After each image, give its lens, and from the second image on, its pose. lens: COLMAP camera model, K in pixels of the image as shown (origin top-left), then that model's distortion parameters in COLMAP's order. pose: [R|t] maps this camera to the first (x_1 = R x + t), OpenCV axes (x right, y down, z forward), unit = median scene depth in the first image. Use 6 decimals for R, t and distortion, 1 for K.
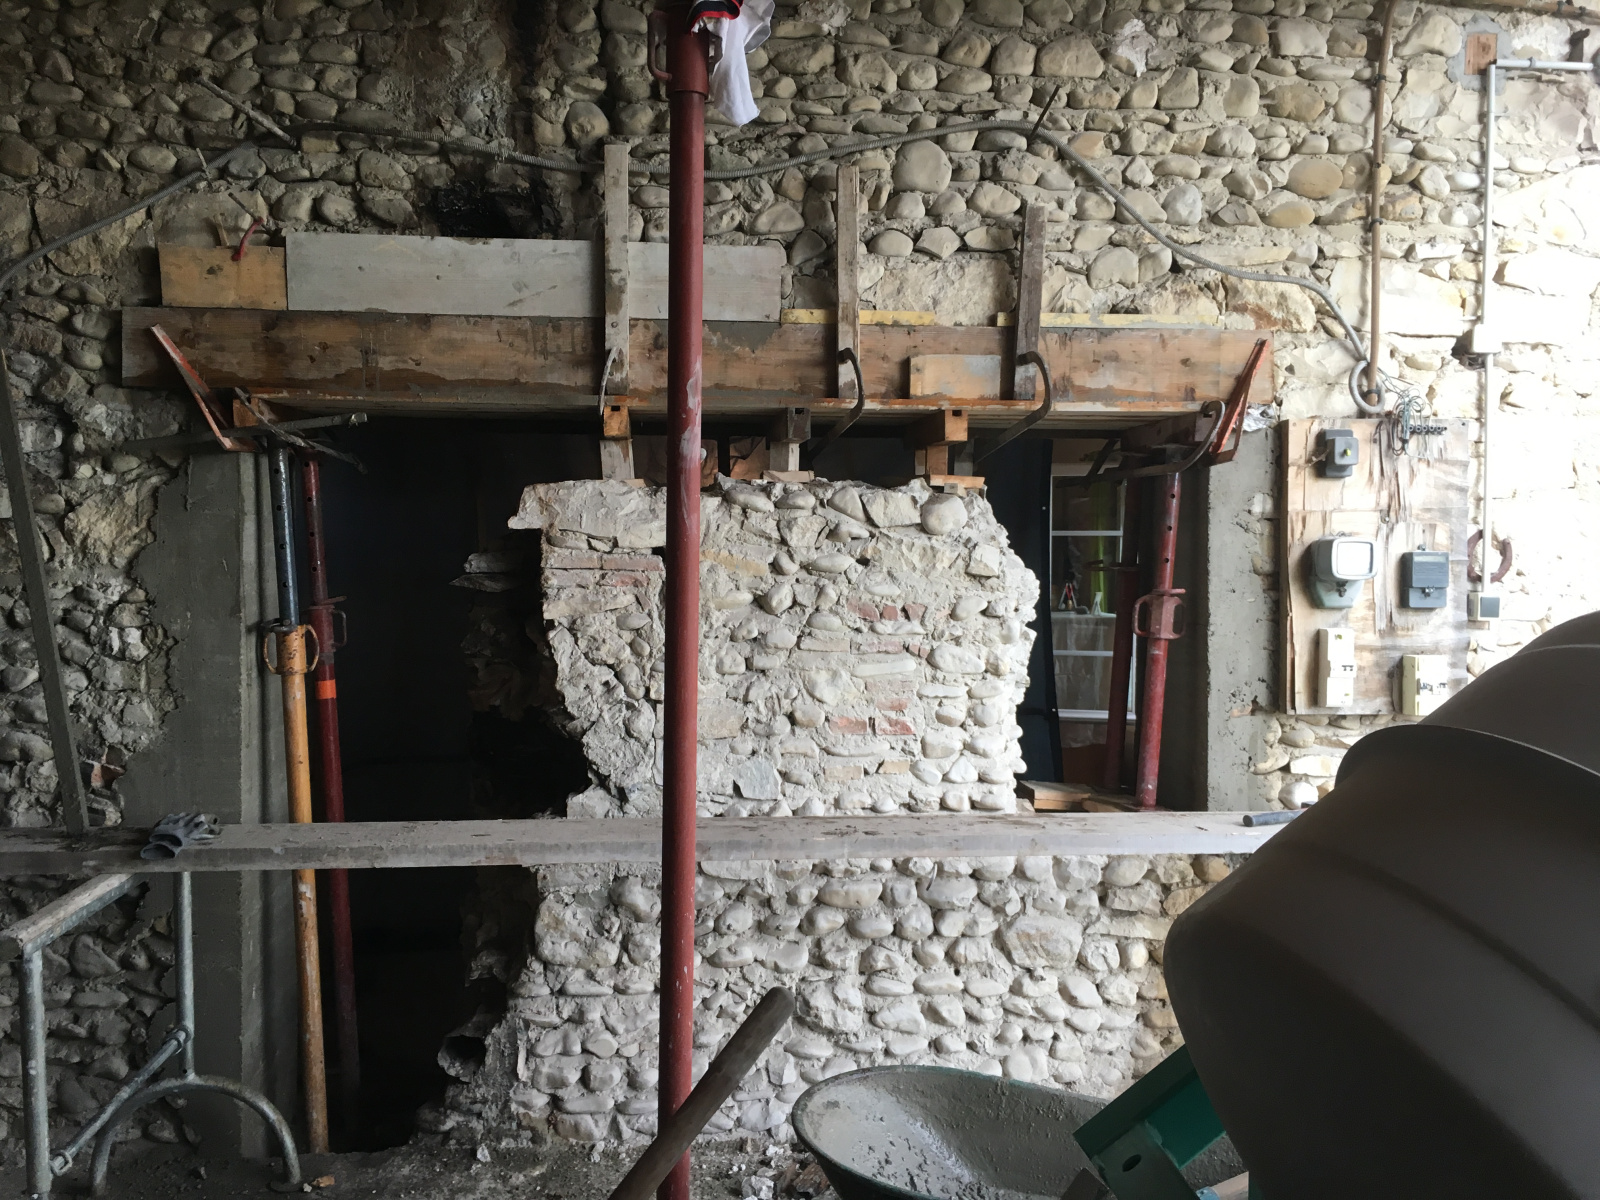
lens RADIAL K [[1364.3, 0, 800.0], [0, 1364.3, 600.0], [0, 0, 1]] dist [0.098462, -0.139860]
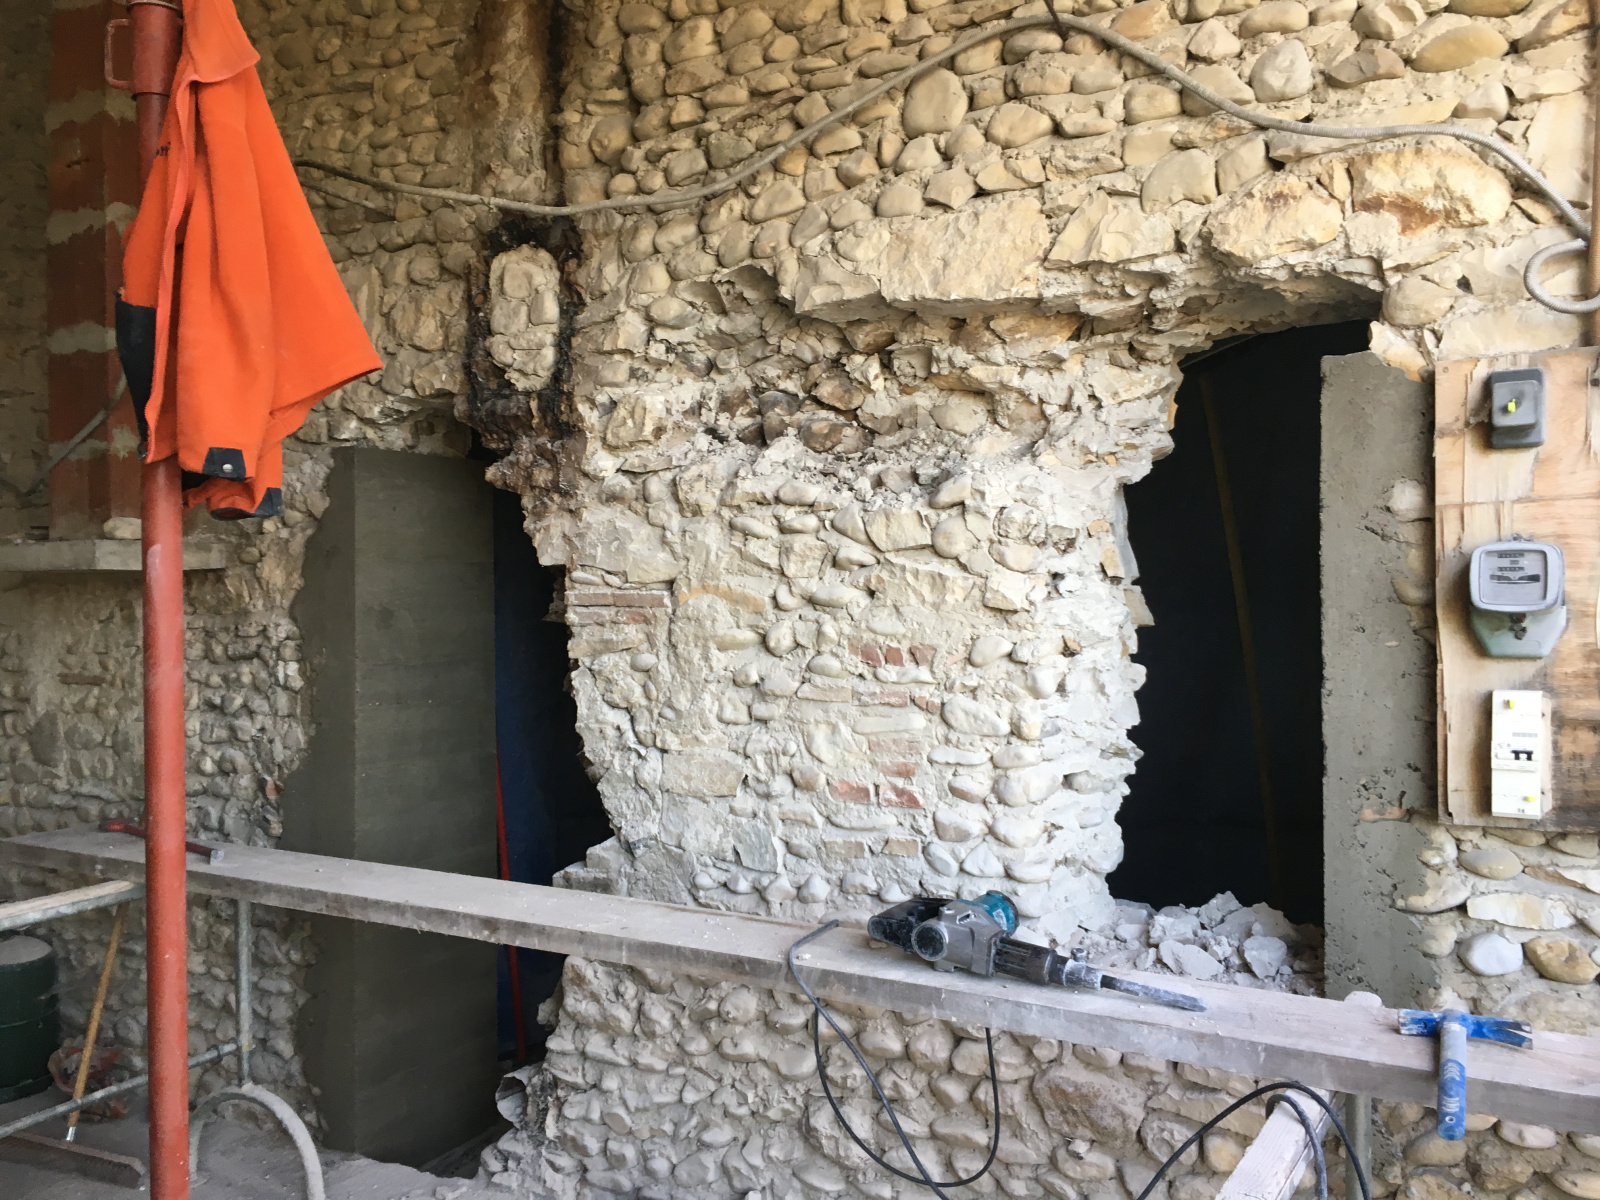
lens RADIAL K [[1364.3, 0, 800.0], [0, 1364.3, 600.0], [0, 0, 1]] dist [0.098462, -0.139860]
pose [[0.809408, -0.012004, -0.587124, 0.497047], [-0.003000, 0.999693, -0.024576, -0.003795], [0.587239, 0.021653, 0.809124, 0.308844]]
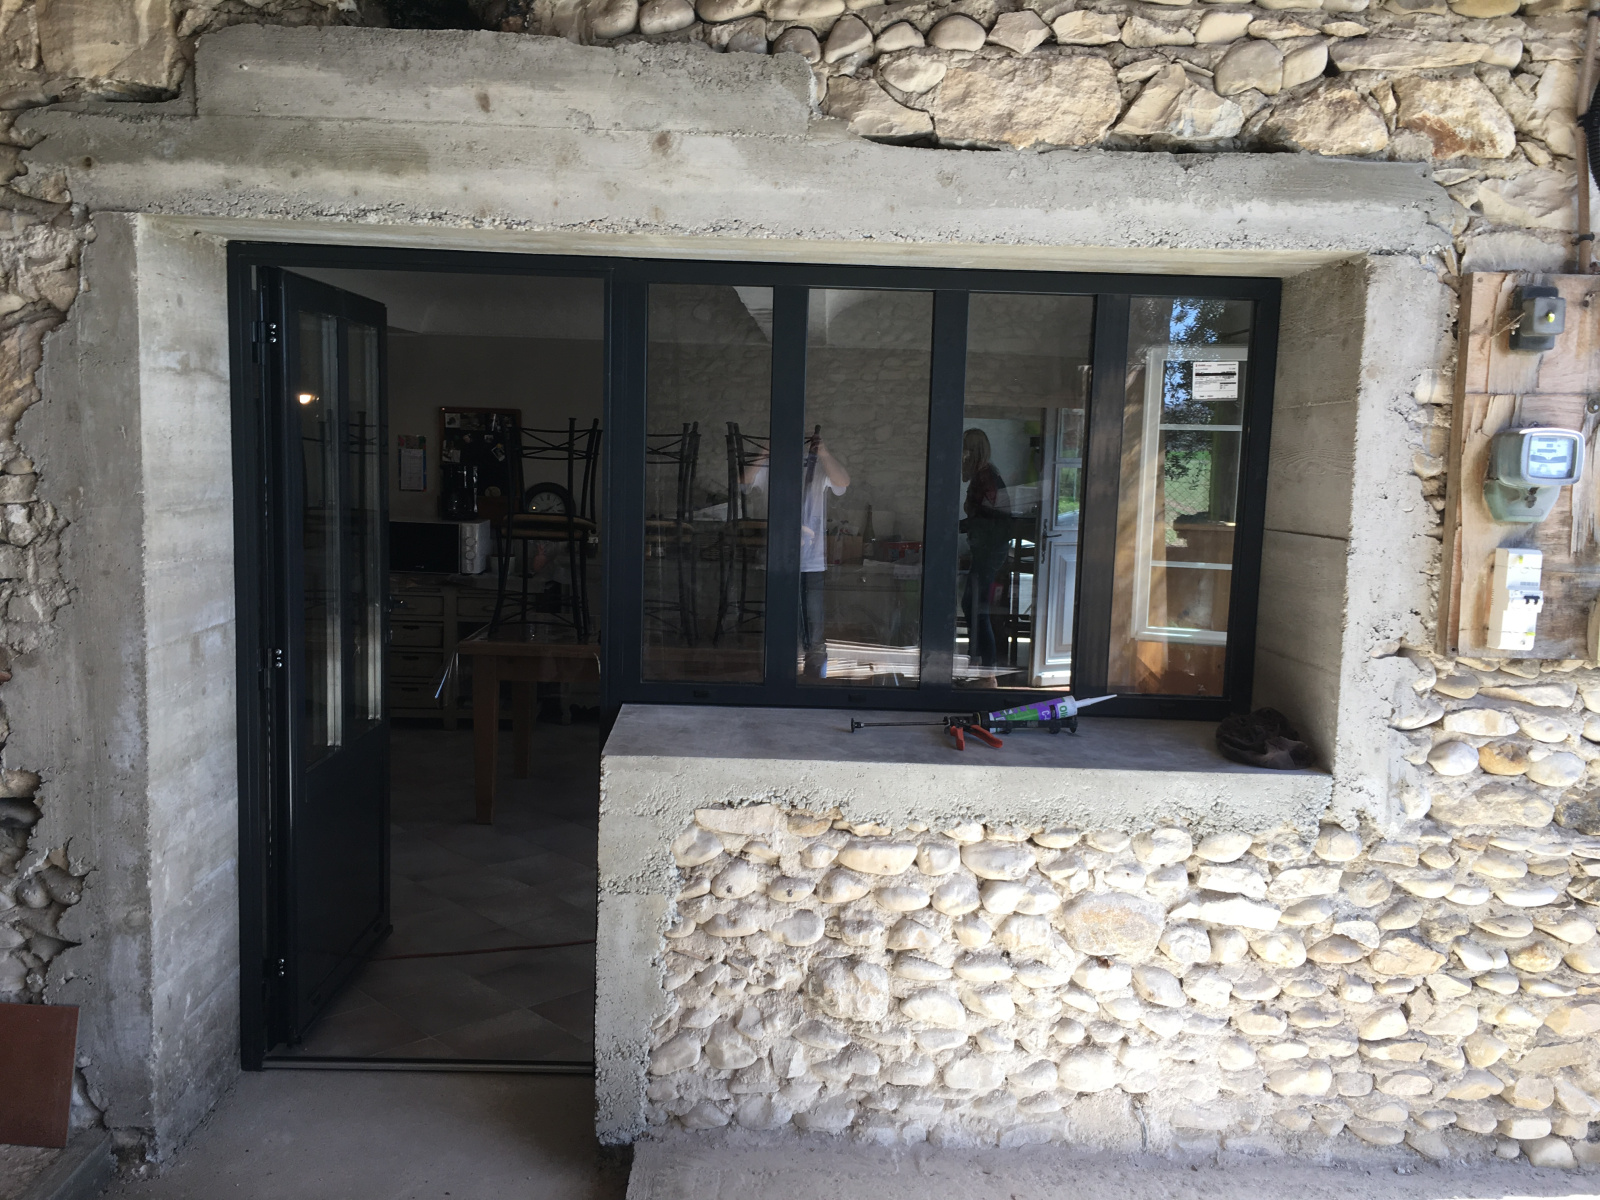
lens RADIAL K [[1364.3, 0, 800.0], [0, 1364.3, 600.0], [0, 0, 1]] dist [0.098462, -0.139860]
pose [[0.996323, 0.032806, -0.079145, 0.050900], [-0.026964, 0.996910, 0.073780, 0.002856], [0.081321, -0.071375, 0.994129, 0.196382]]
